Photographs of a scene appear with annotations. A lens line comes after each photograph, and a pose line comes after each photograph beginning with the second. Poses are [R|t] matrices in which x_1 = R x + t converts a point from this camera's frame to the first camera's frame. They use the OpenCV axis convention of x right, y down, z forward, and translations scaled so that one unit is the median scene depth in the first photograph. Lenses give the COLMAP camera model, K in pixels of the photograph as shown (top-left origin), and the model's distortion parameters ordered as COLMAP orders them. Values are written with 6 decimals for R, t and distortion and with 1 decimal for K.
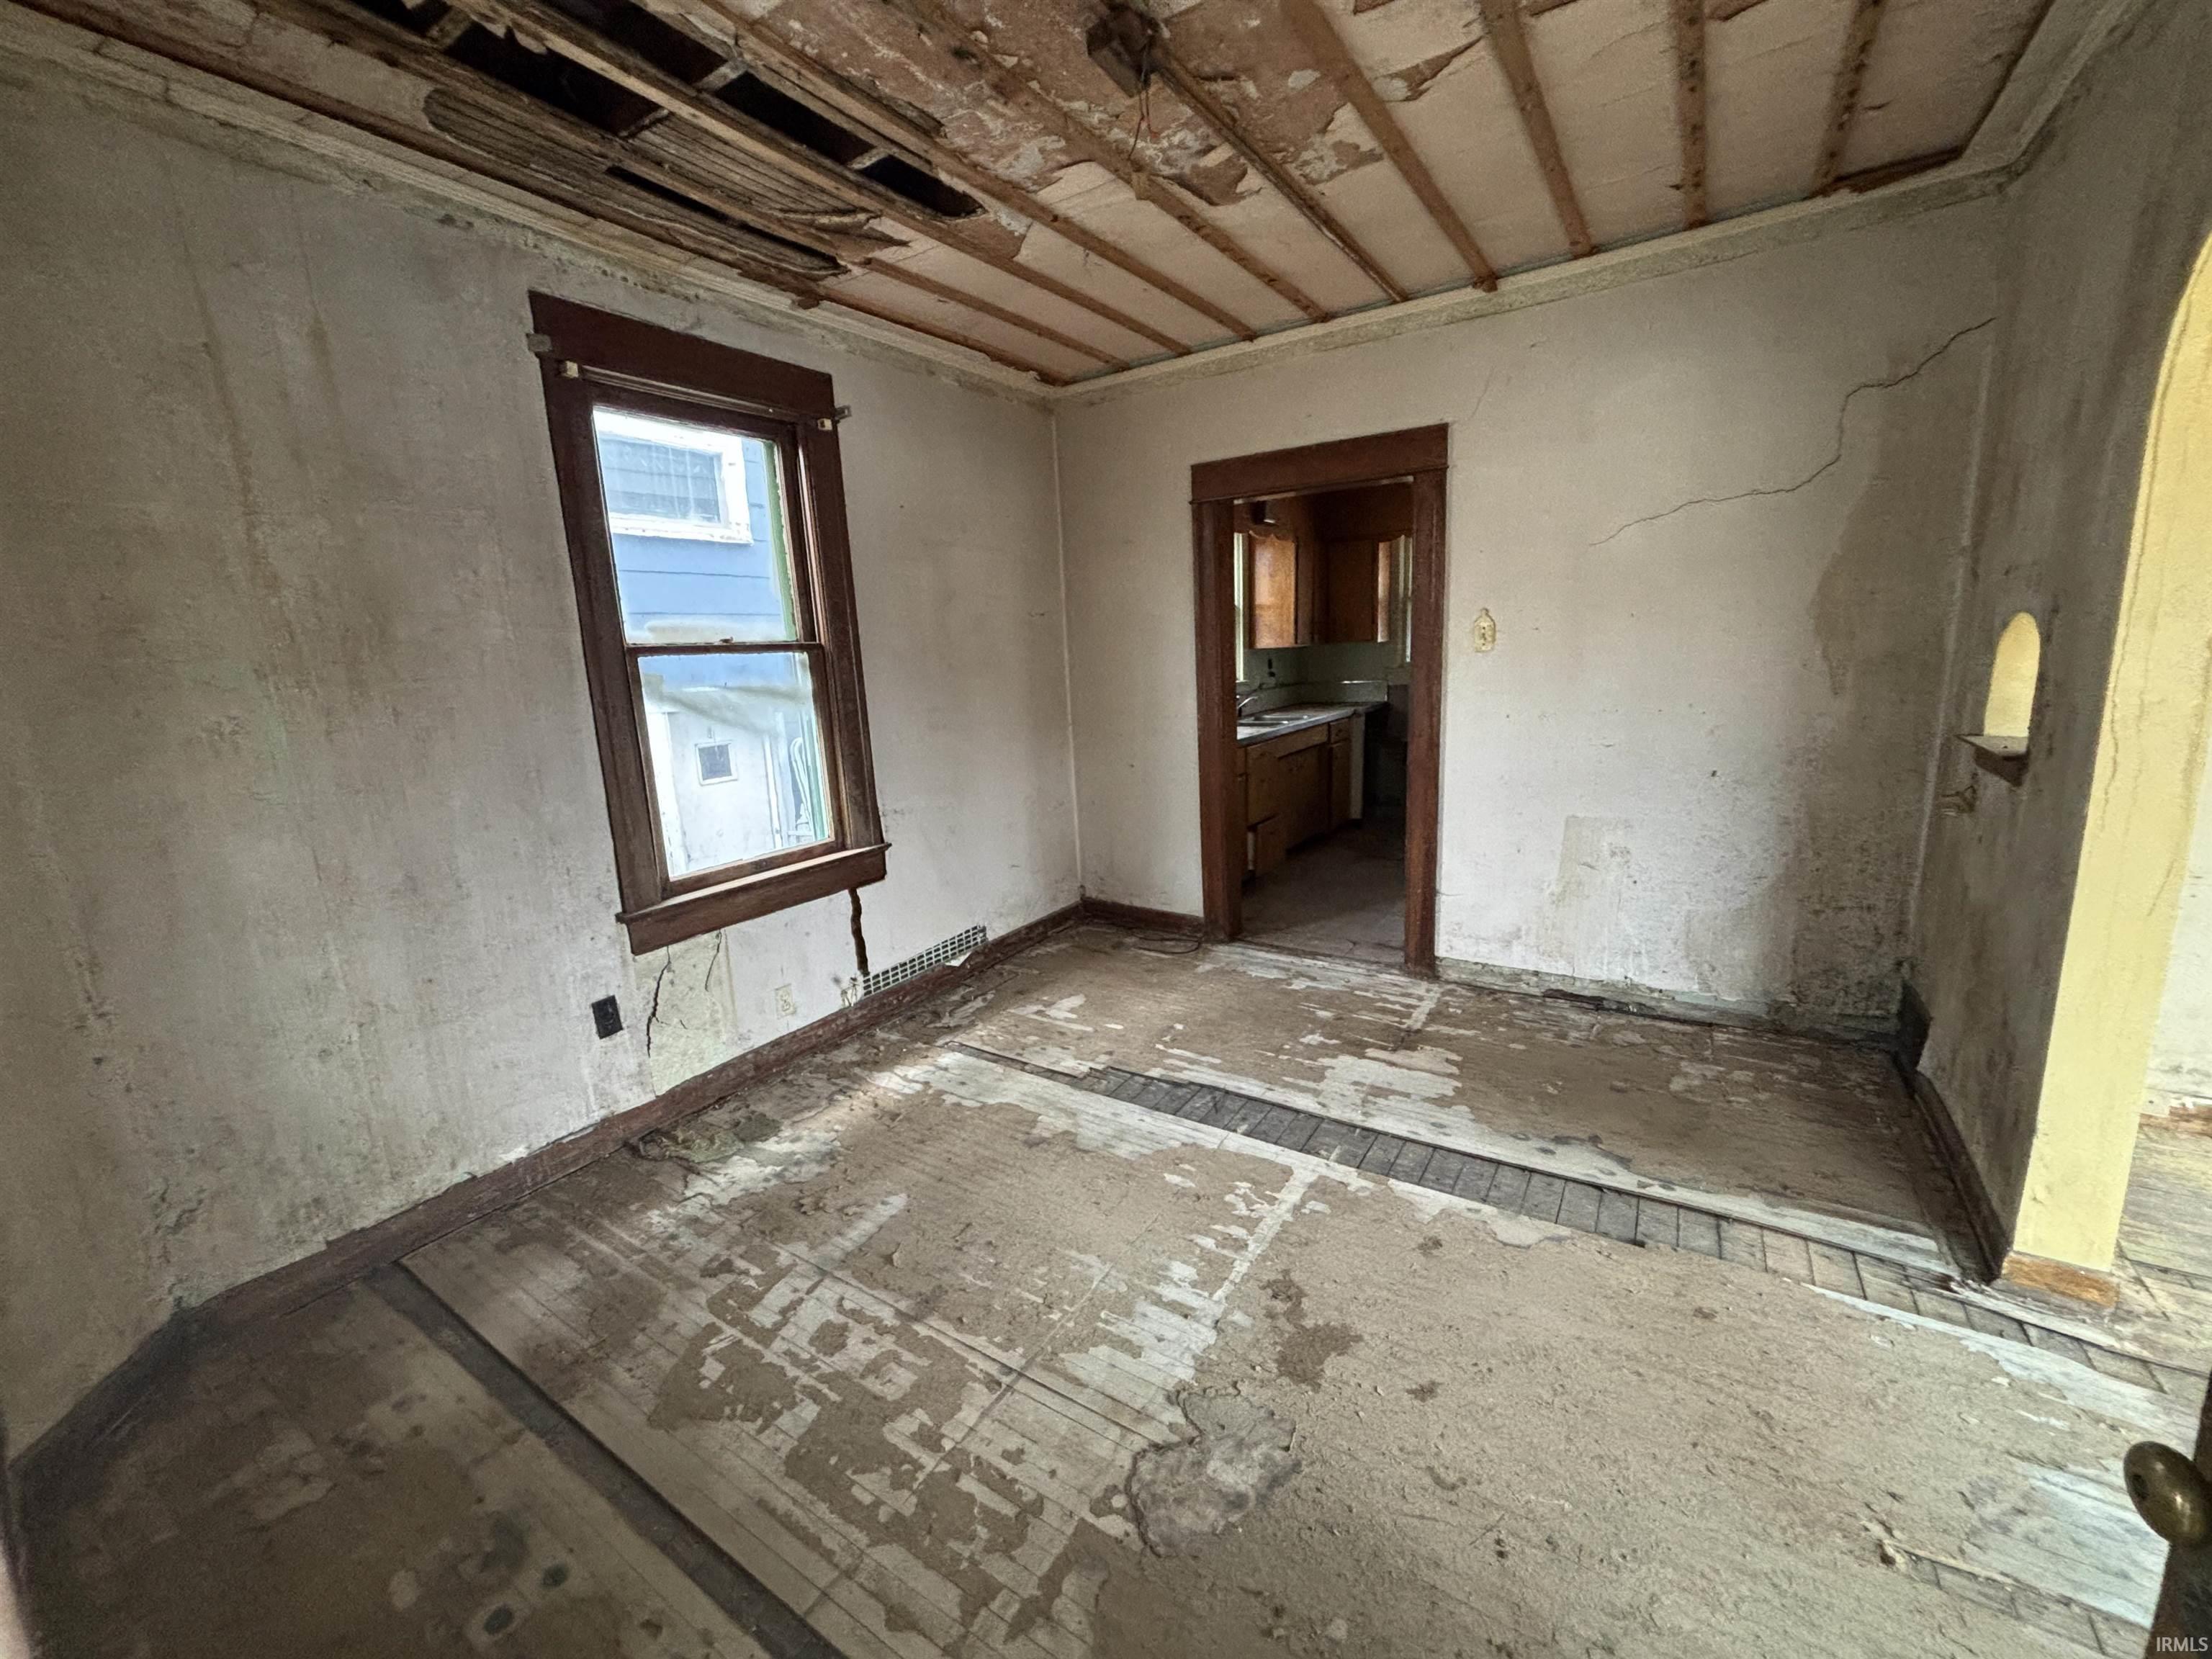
lens RADIAL K [[889.4, 0, 1095.4], [0, 889.4, 820.0], [0, 0, 1]] dist [0.002741, 0.000170]
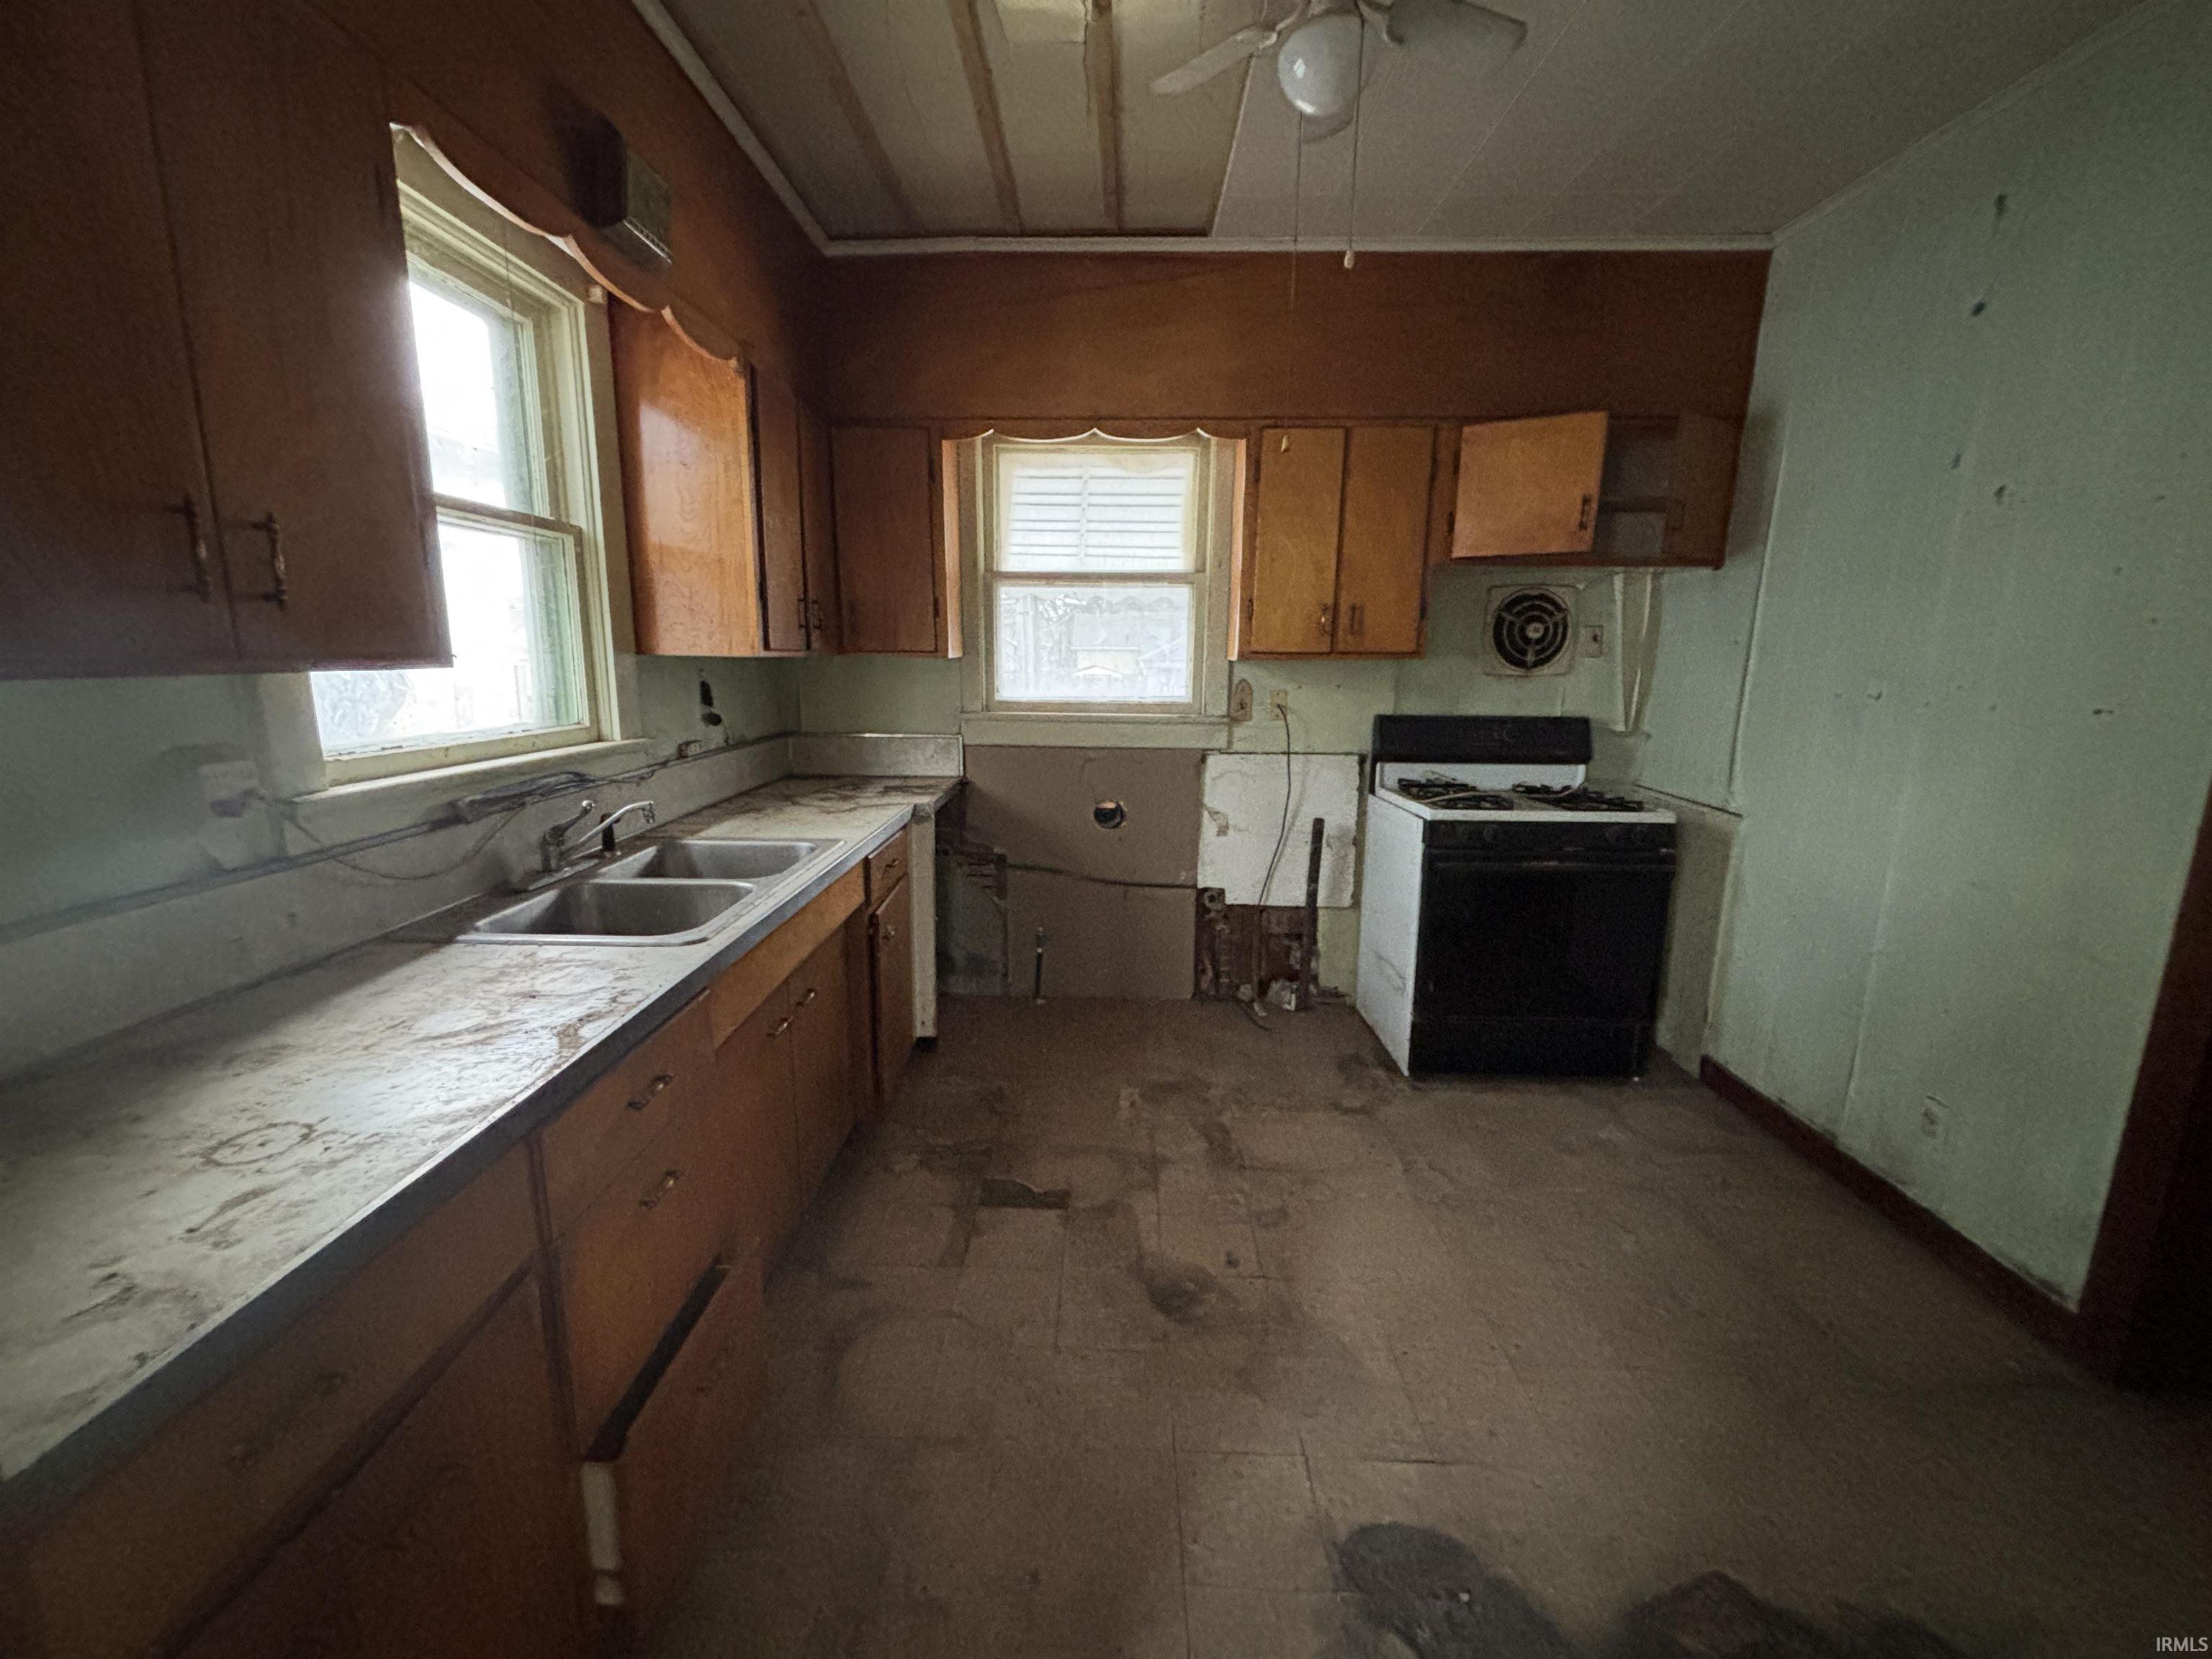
lens RADIAL K [[889.4, 0, 1095.4], [0, 889.4, 820.0], [0, 0, 1]] dist [0.002741, 0.000170]
pose [[0.847203, -0.049091, 0.528997, 0.157016], [0.056831, 0.998382, 0.001633, -0.132286], [-0.528221, 0.028680, 0.848622, 0.677406]]
